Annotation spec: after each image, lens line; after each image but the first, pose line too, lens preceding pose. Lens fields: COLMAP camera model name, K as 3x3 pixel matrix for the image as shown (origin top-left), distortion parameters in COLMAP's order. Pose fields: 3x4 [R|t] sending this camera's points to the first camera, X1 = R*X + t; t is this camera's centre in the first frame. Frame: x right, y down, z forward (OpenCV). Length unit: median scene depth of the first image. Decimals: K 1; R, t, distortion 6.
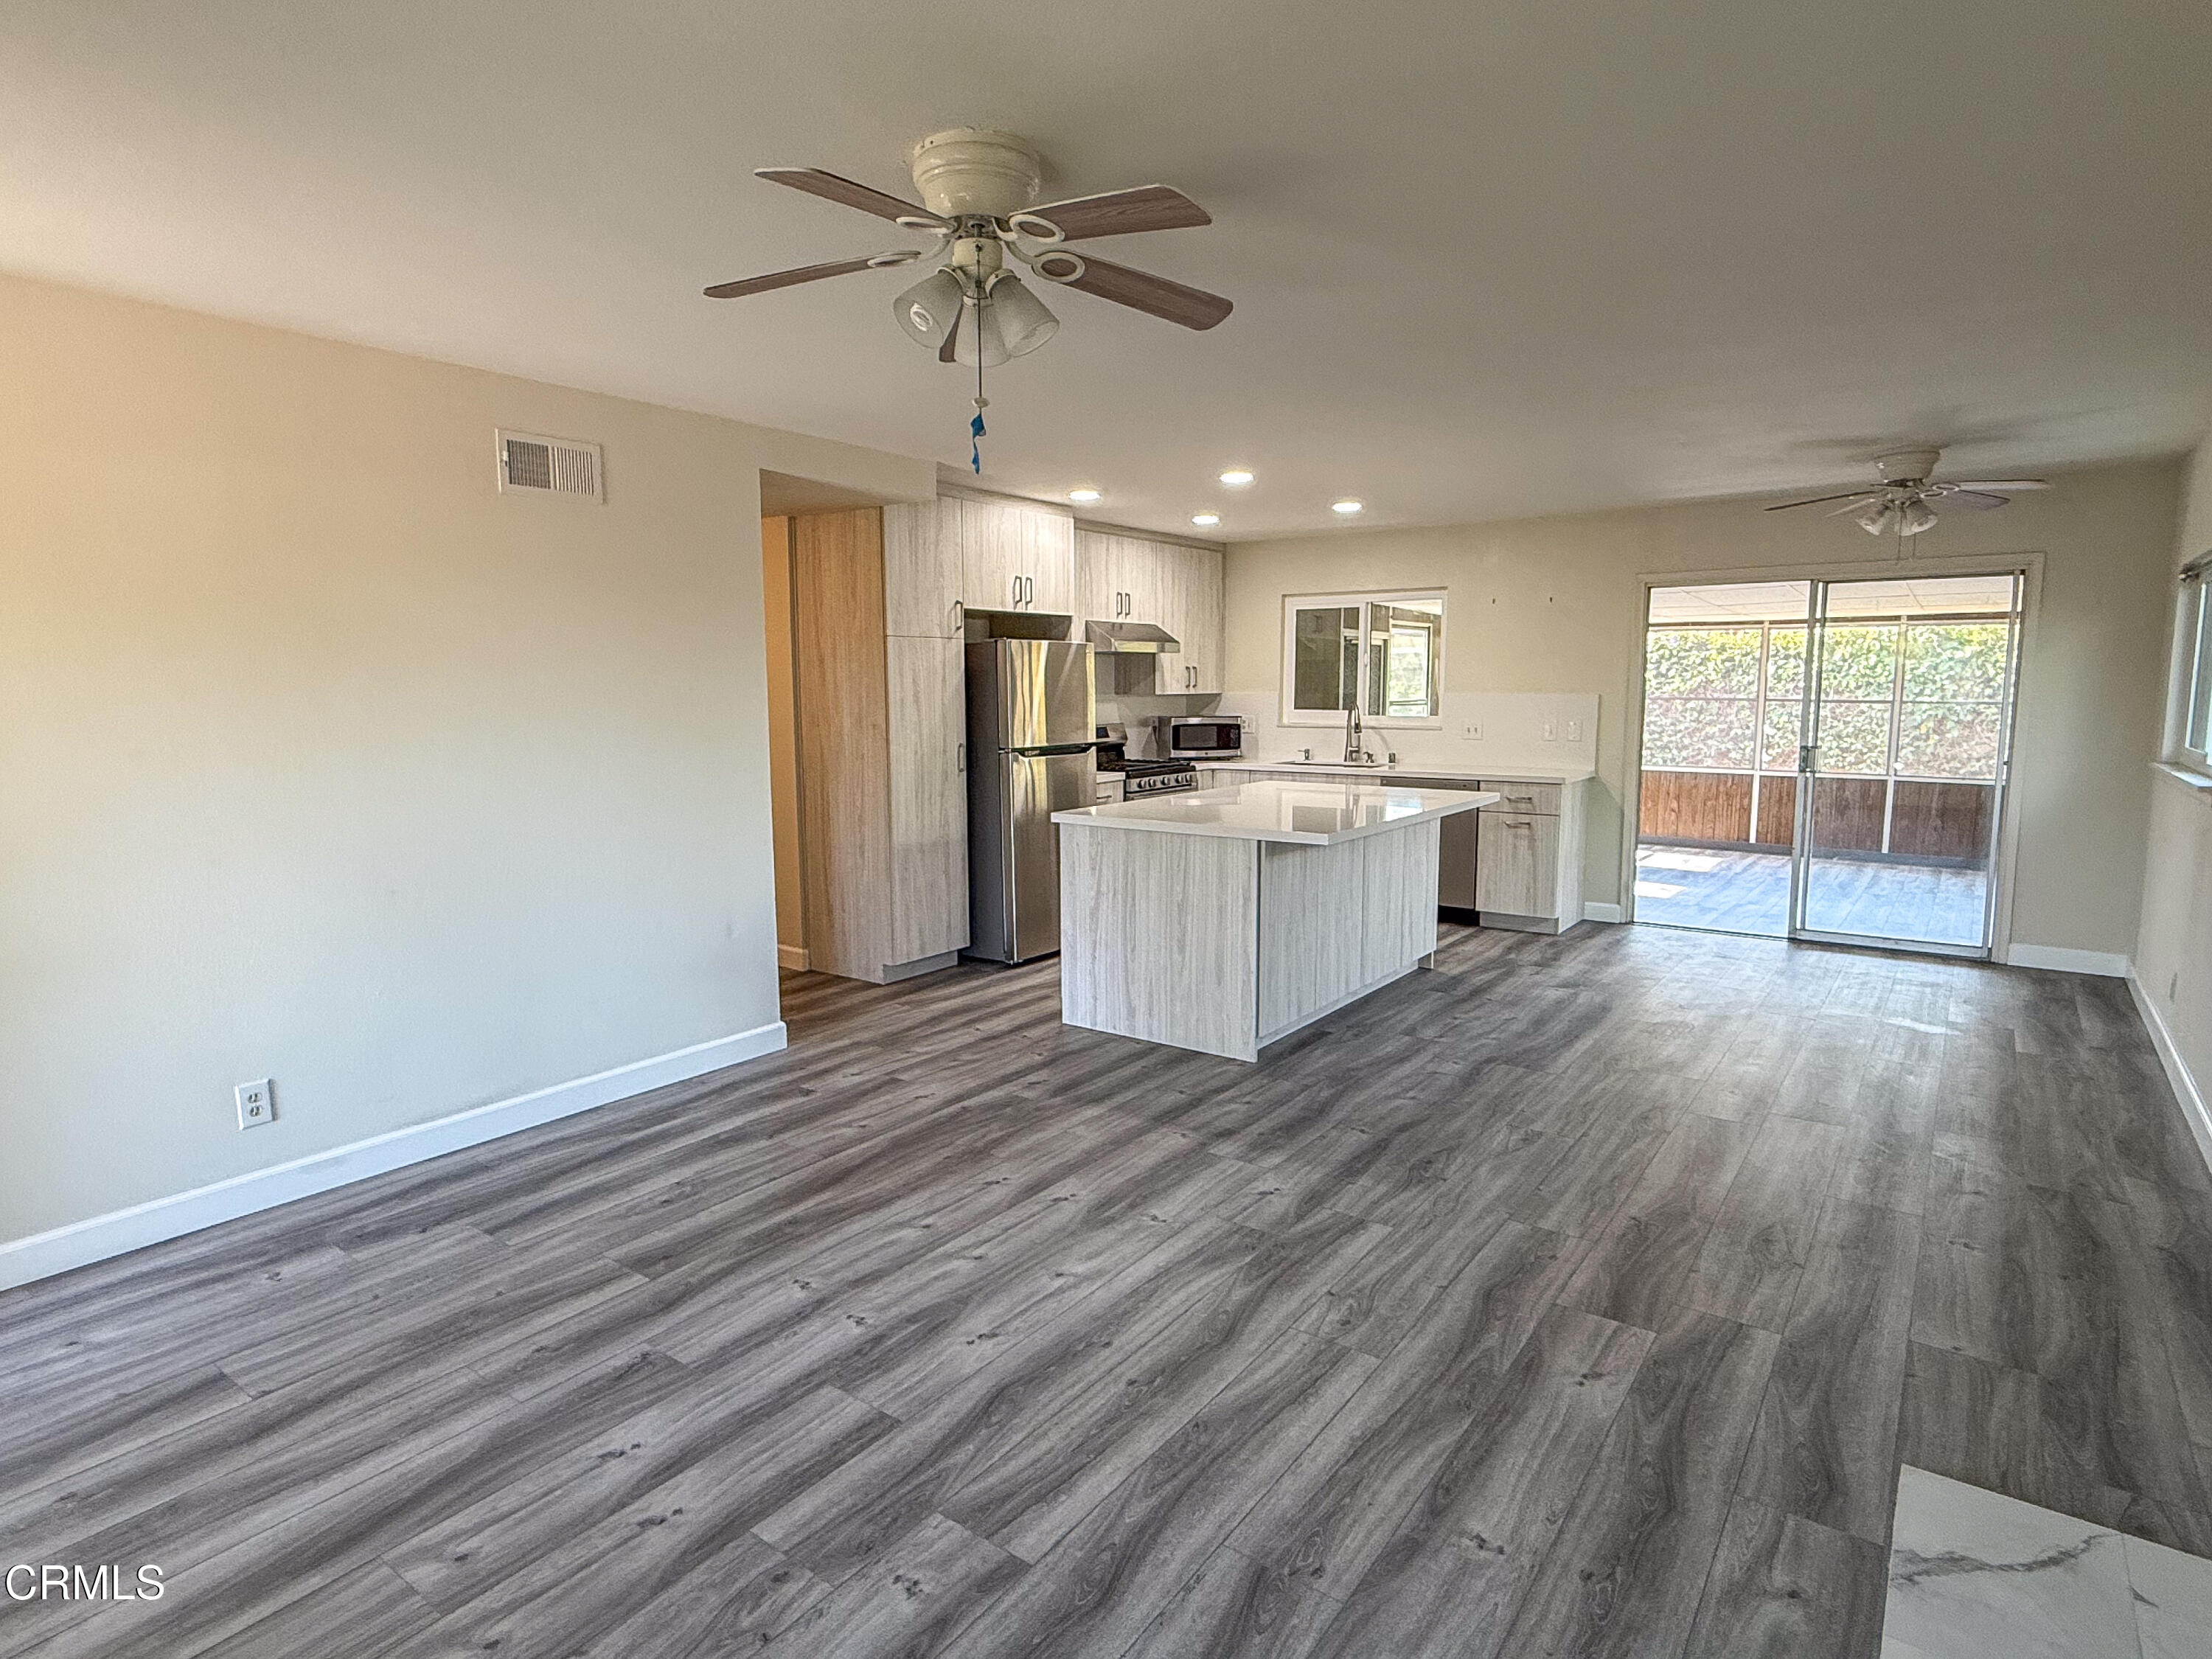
lens RADIAL K [[1195.6, 0, 1096.7], [0, 1195.6, 827.0], [0, 0, 1]] dist [-0.001302, -0.000455]
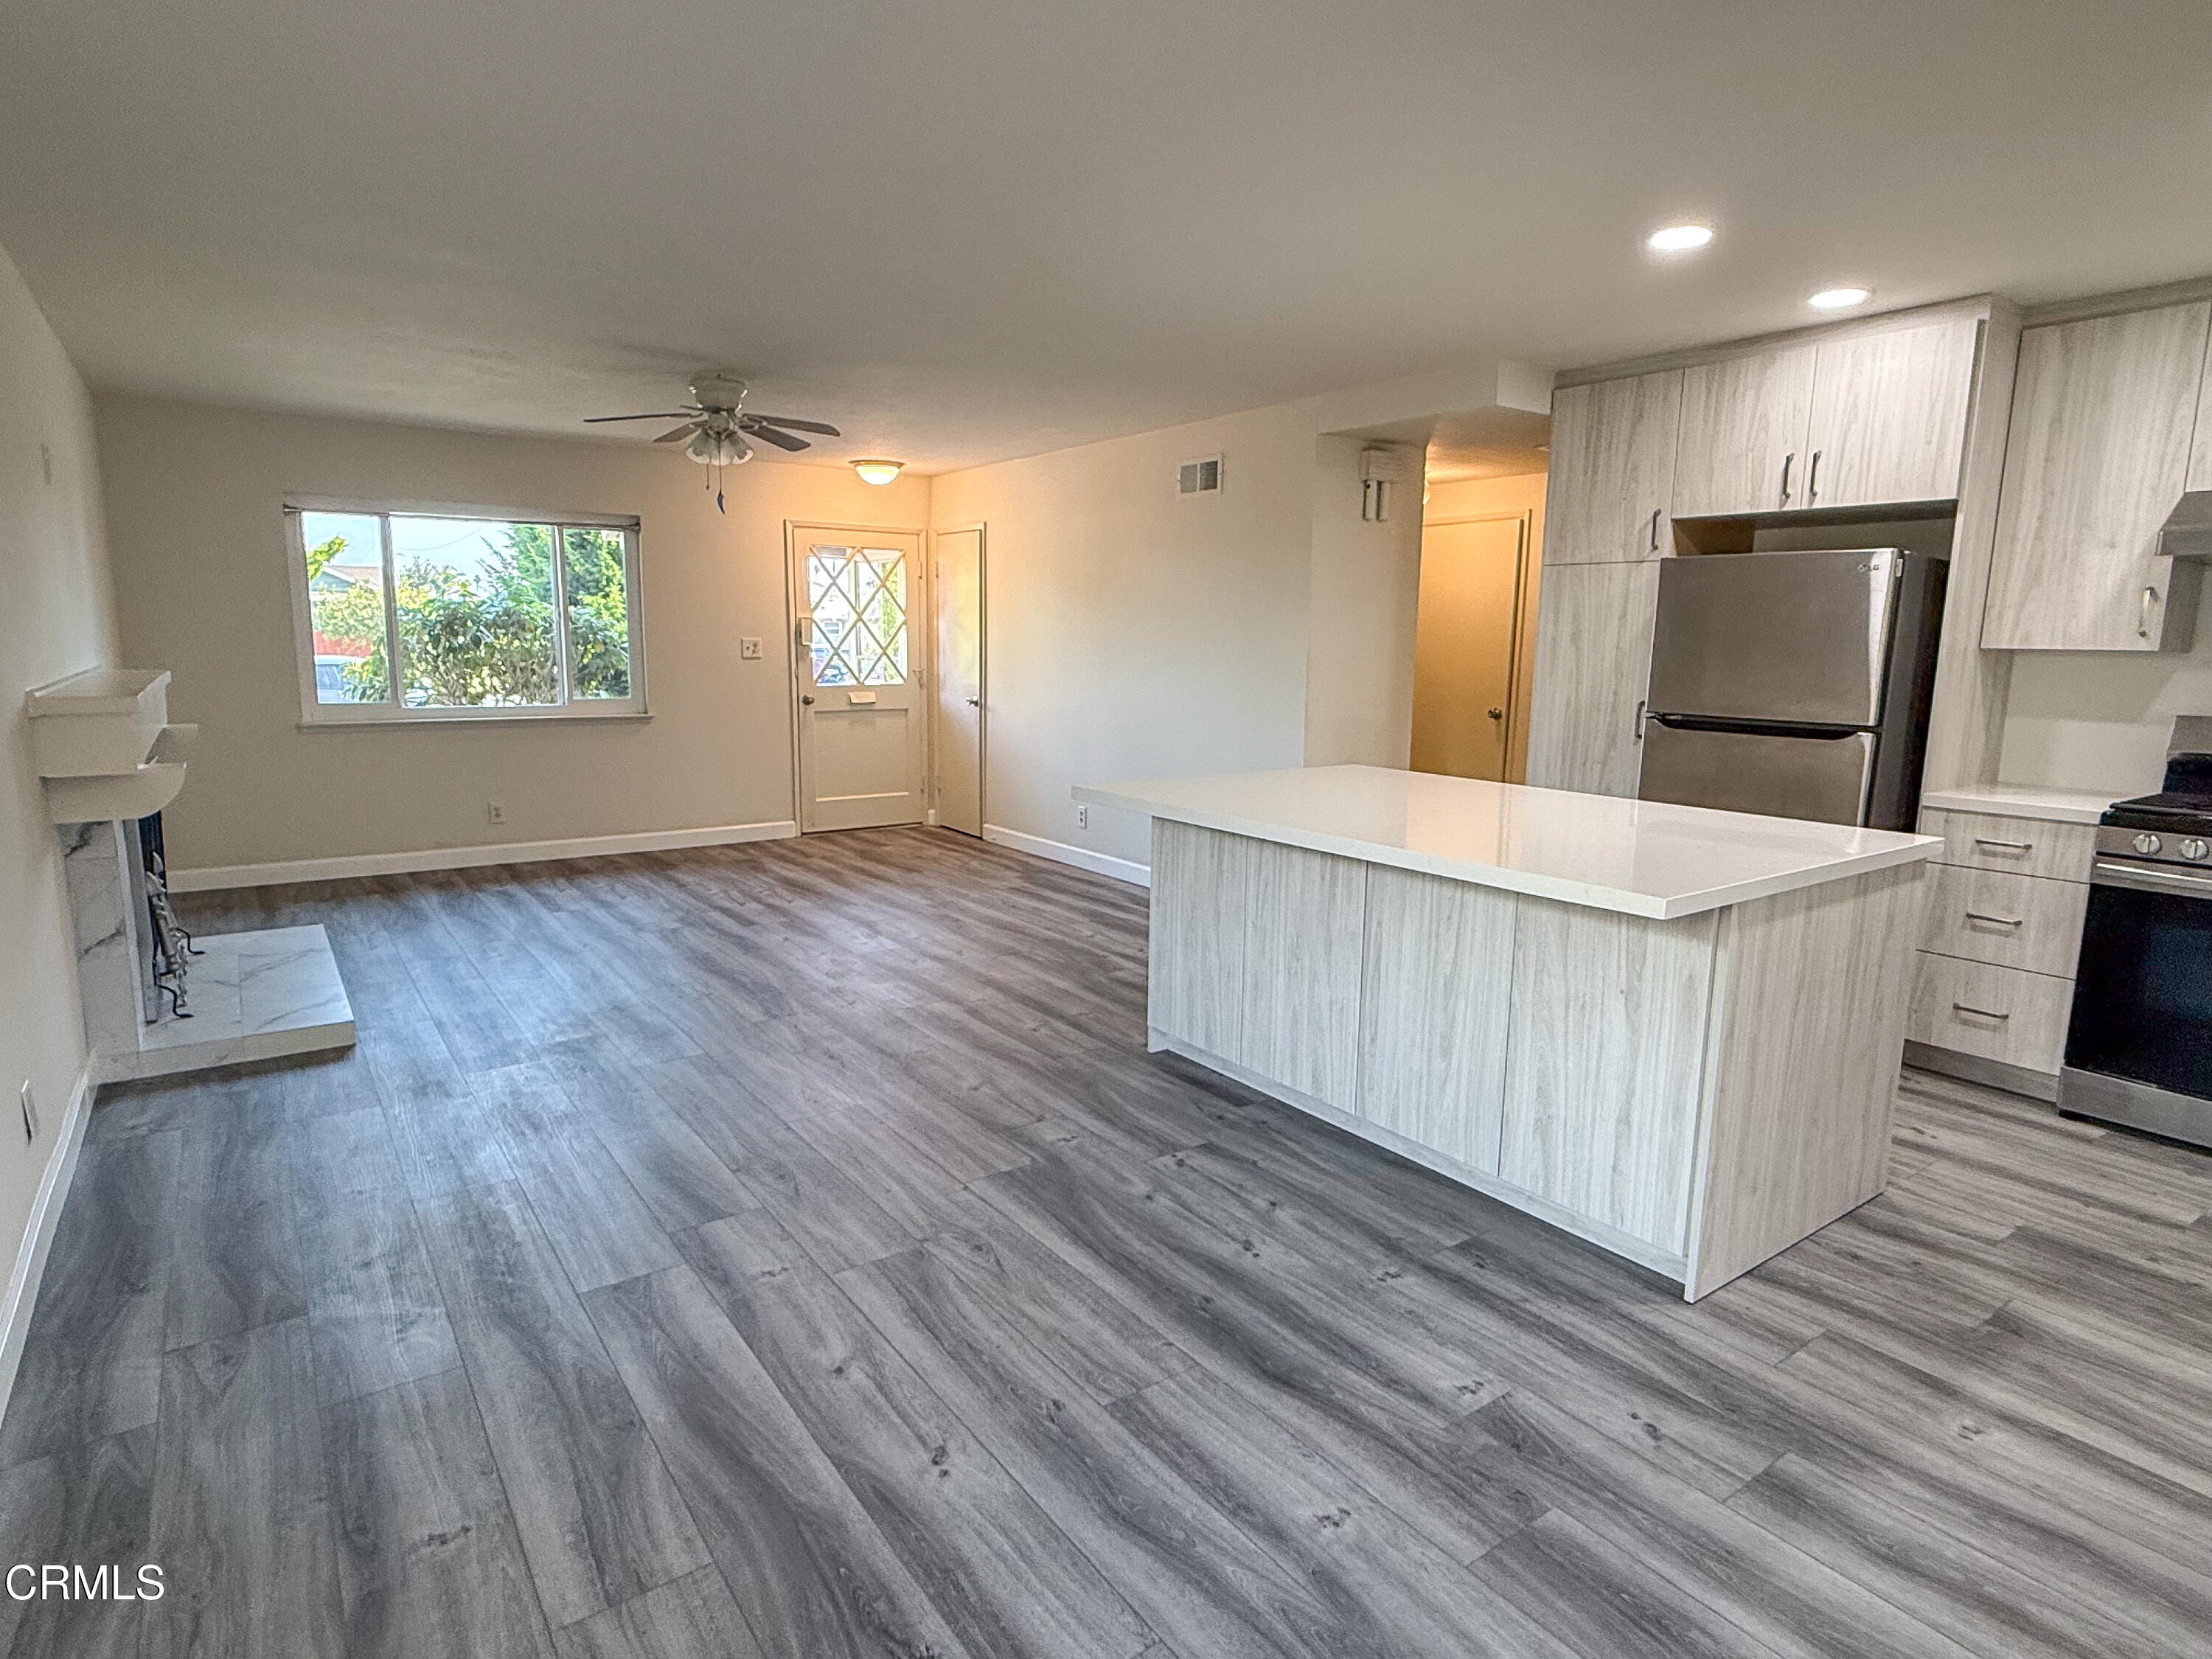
lens RADIAL K [[1195.6, 0, 1096.7], [0, 1195.6, 827.0], [0, 0, 1]] dist [-0.001302, -0.000455]
pose [[-0.306207, 0.153062, -0.939579, 0.673575], [-0.129118, 0.971191, 0.200291, -0.093732], [0.943168, 0.182647, -0.277623, 0.847818]]
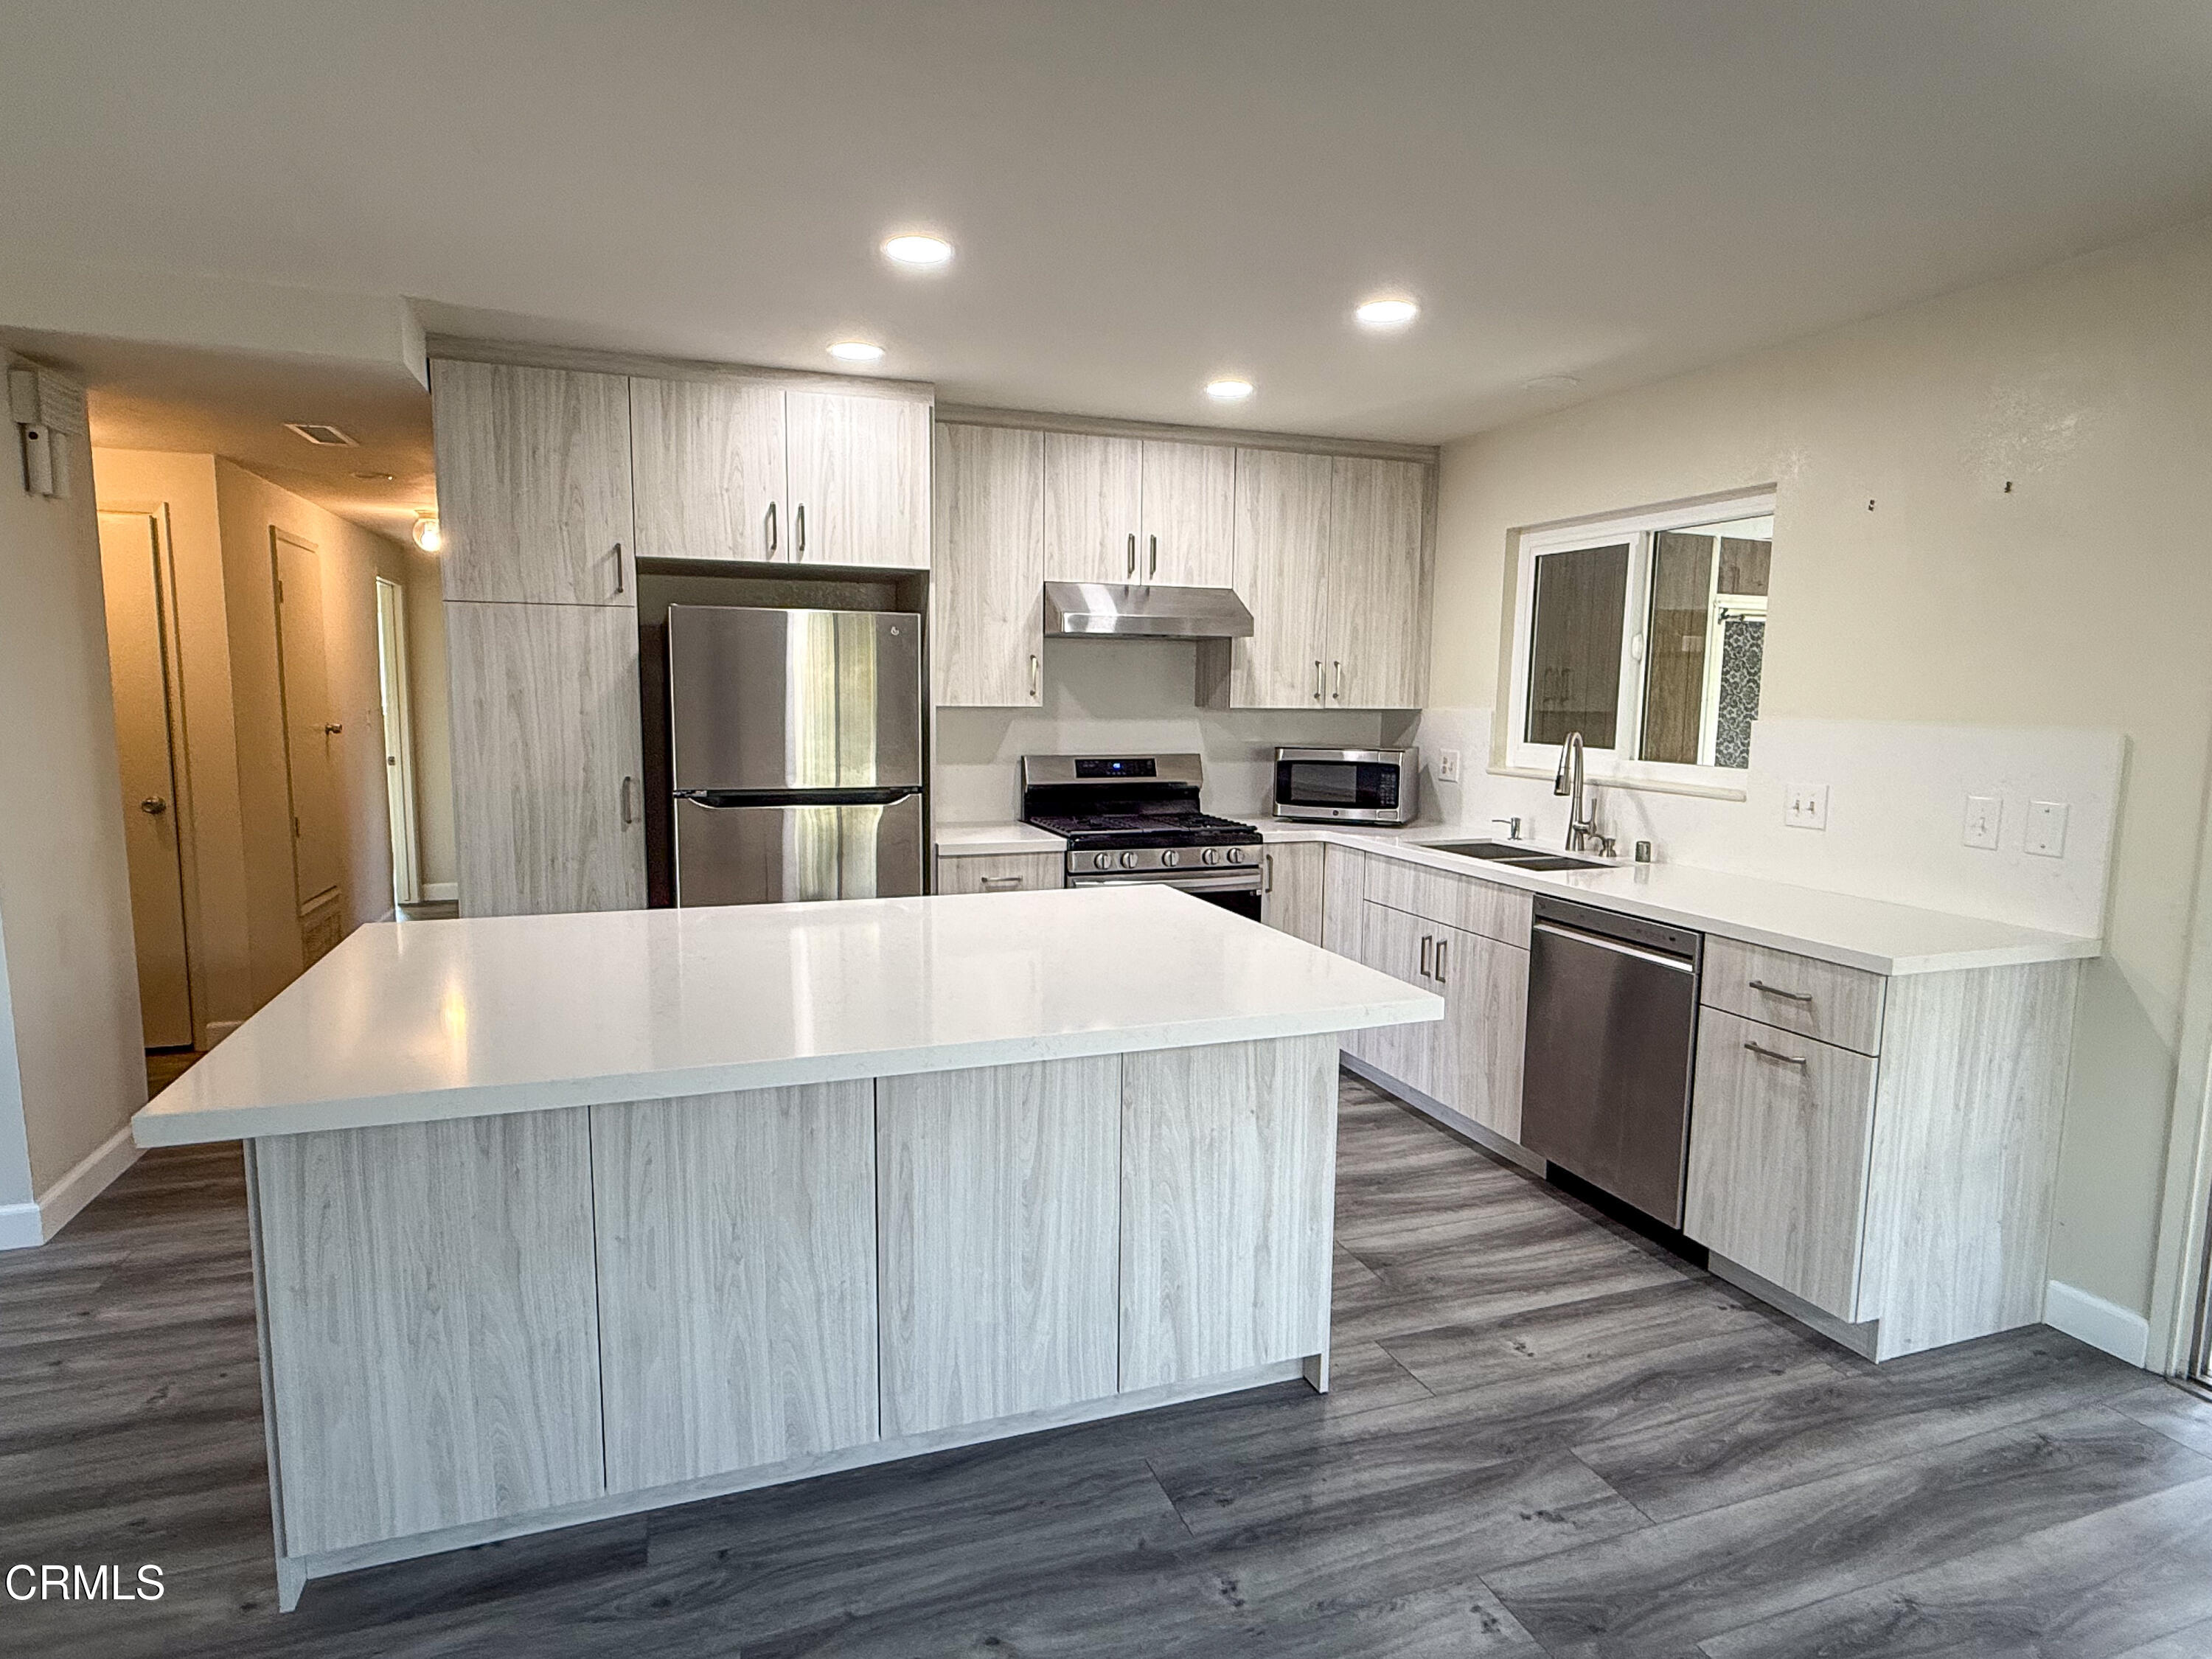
lens RADIAL K [[1217.0, 0, 1094.1], [0, 1217.0, 832.6], [0, 0, 1]] dist [-0.001064, 0.000841]
pose [[0.830342, 0.081492, -0.551263, 0.408252], [-0.083558, 0.996273, 0.021416, -0.070736], [0.550954, 0.028280, 0.834057, 0.576509]]
